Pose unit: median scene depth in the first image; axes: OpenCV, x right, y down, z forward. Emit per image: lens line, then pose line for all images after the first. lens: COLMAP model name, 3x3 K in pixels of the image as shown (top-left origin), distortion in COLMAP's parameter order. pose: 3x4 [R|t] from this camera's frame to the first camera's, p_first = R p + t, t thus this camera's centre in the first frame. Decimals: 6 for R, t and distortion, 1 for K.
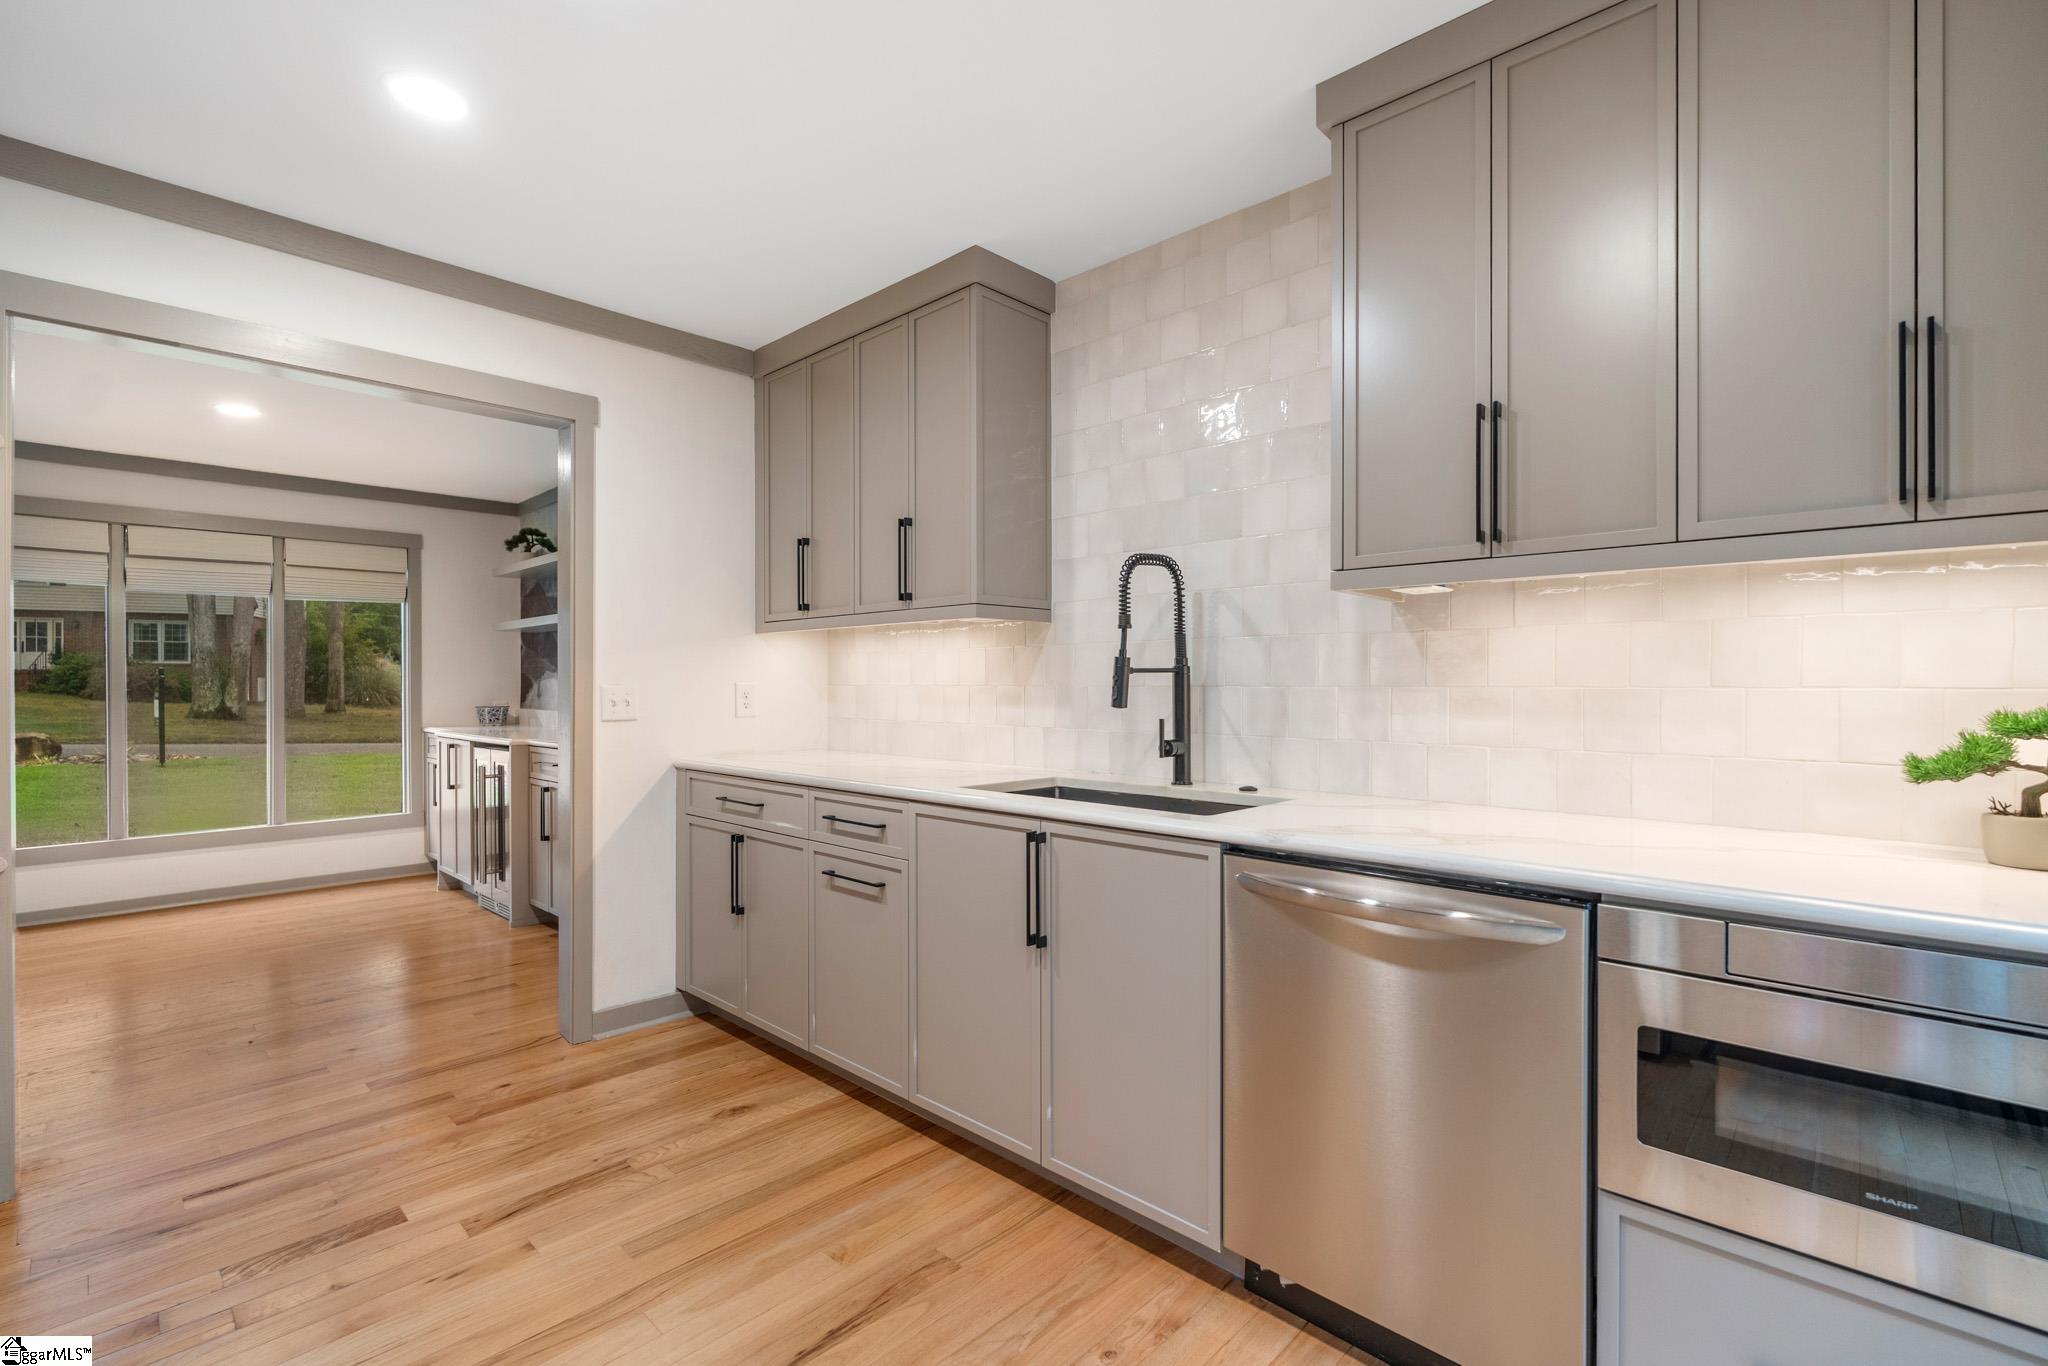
lens RADIAL K [[924.2, 0, 1028.0], [0, 924.2, 685.7], [0, 0, 1]] dist [0.002891, -0.001542]
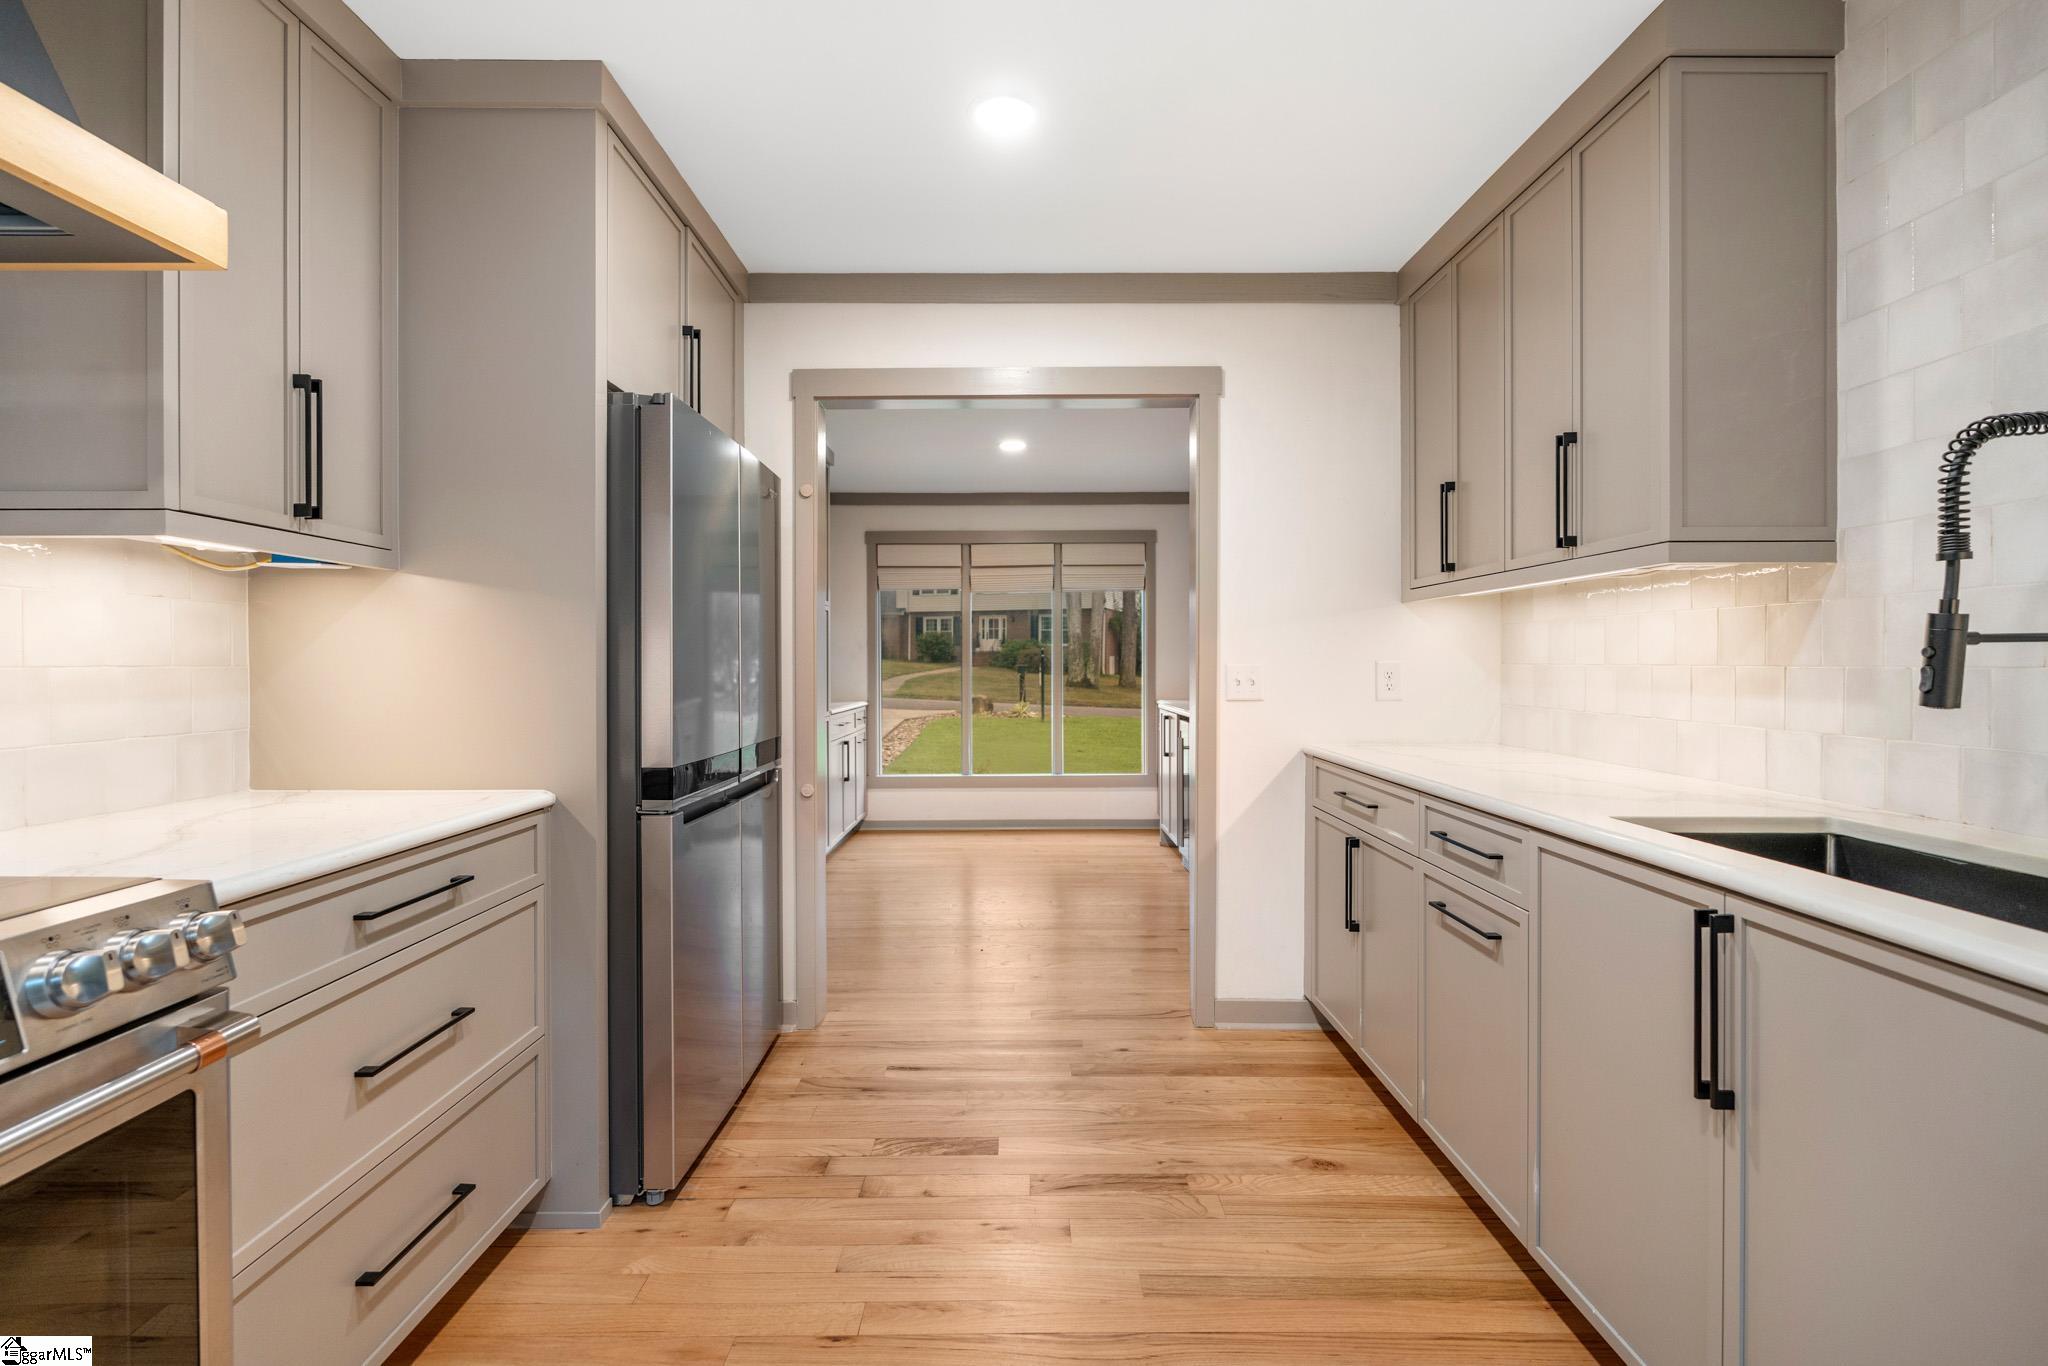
lens RADIAL K [[924.2, 0, 1011.0], [0, 924.2, 663.6], [0, 0, 1]] dist [0.002891, -0.001542]
pose [[0.690003, 0.002090, -0.723803, 0.080846], [-0.001196, 0.999998, 0.001748, -0.001650], [0.723805, -0.000341, 0.690004, 0.163079]]
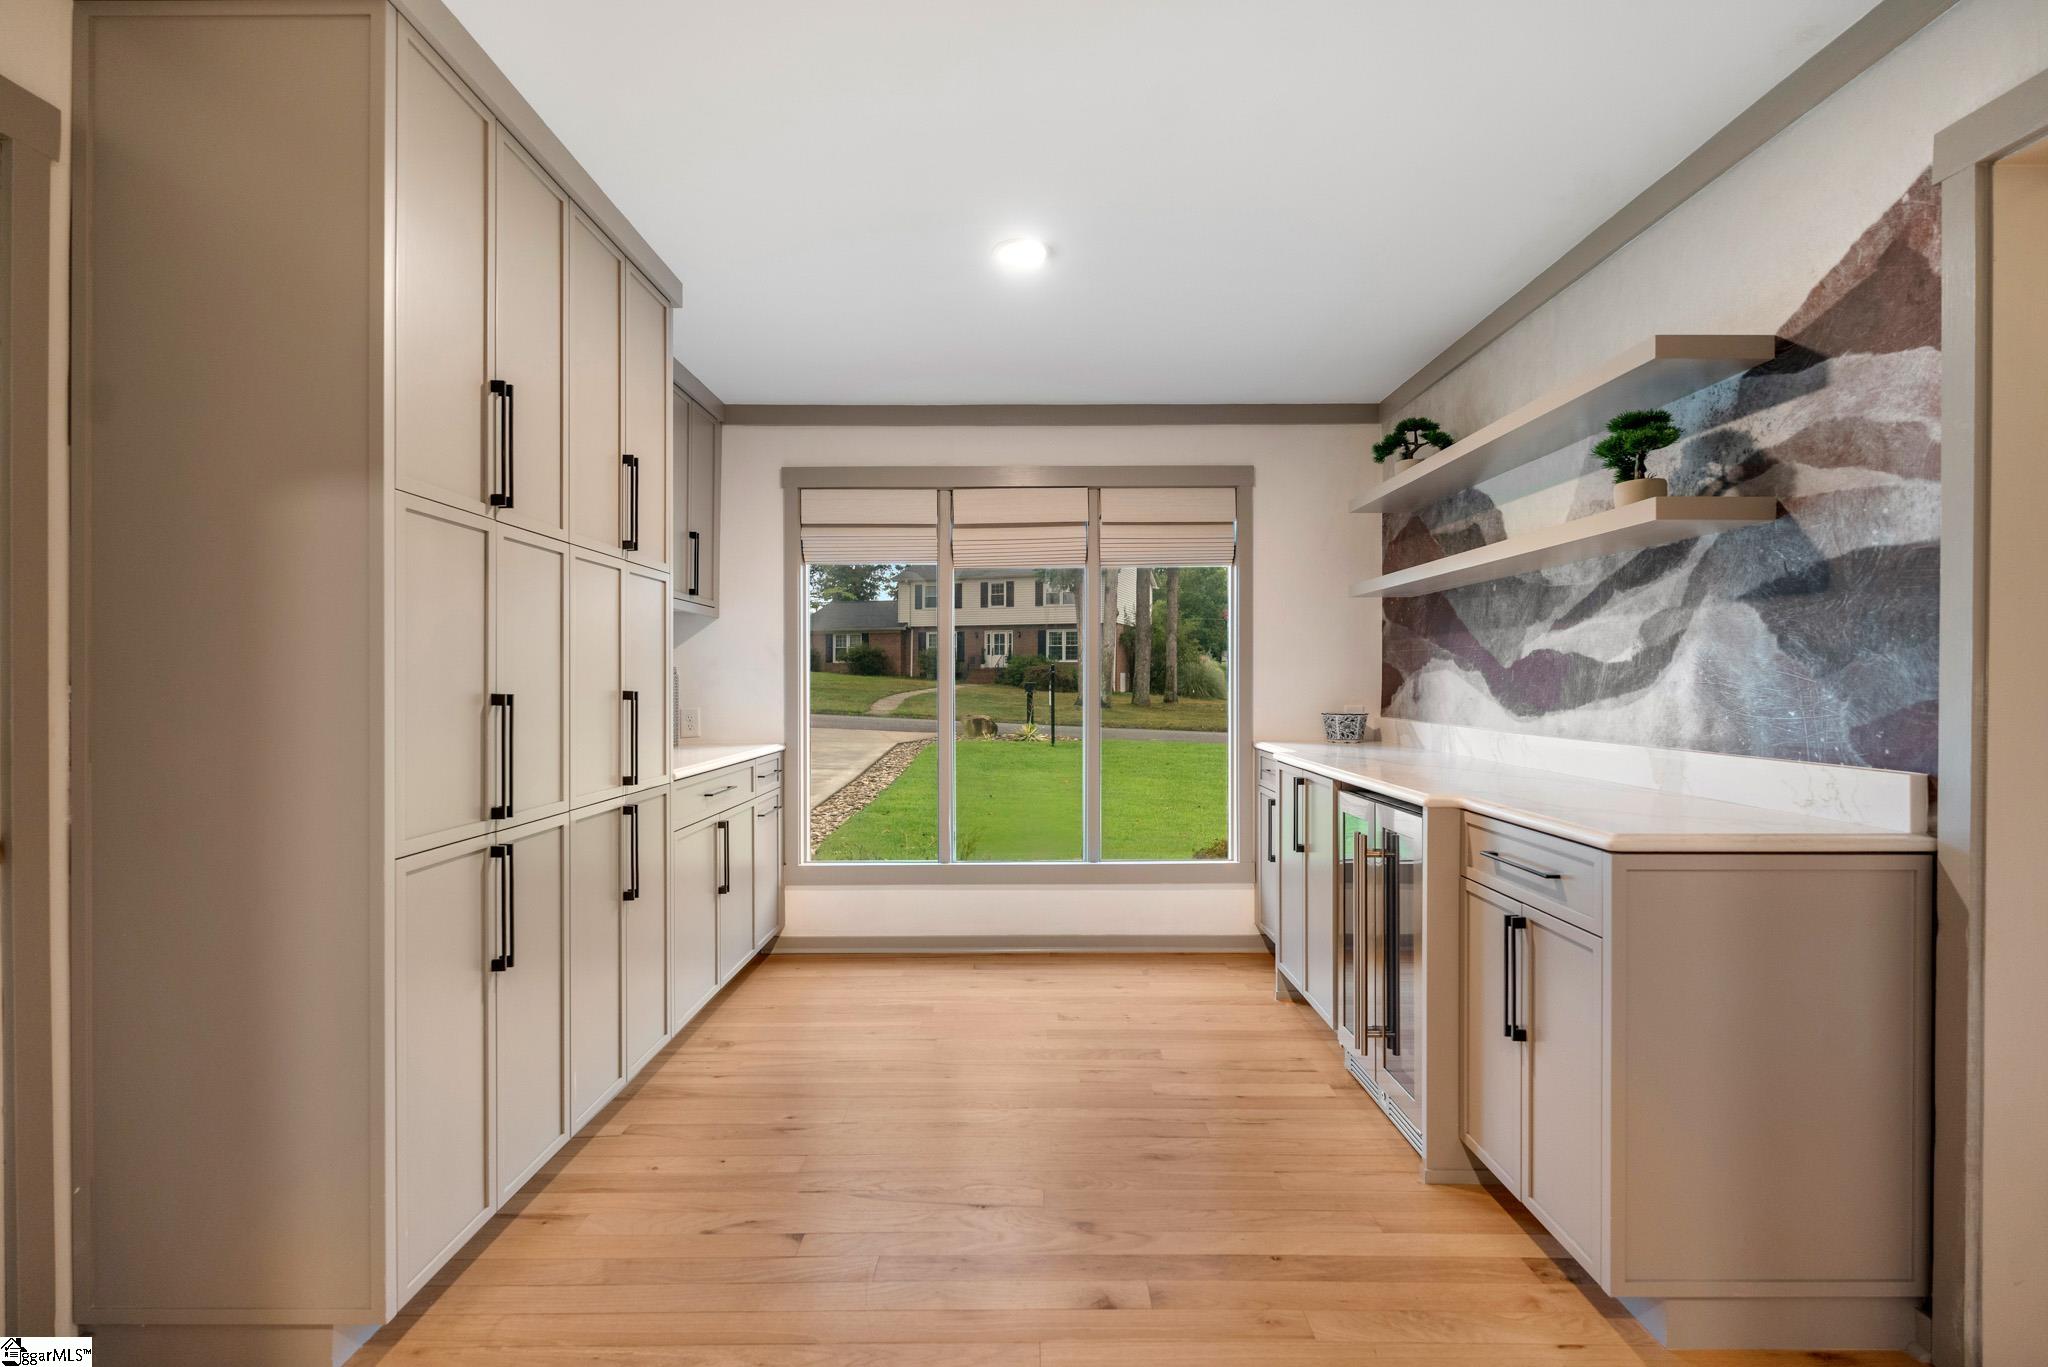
lens RADIAL K [[924.2, 0, 1032.6], [0, 924.2, 682.4], [0, 0, 1]] dist [0.002891, -0.001542]
pose [[0.701859, 0.004509, -0.712302, -0.506432], [-0.002527, 0.999989, 0.003841, -0.002954], [0.712312, -0.000896, 0.701863, 0.722491]]
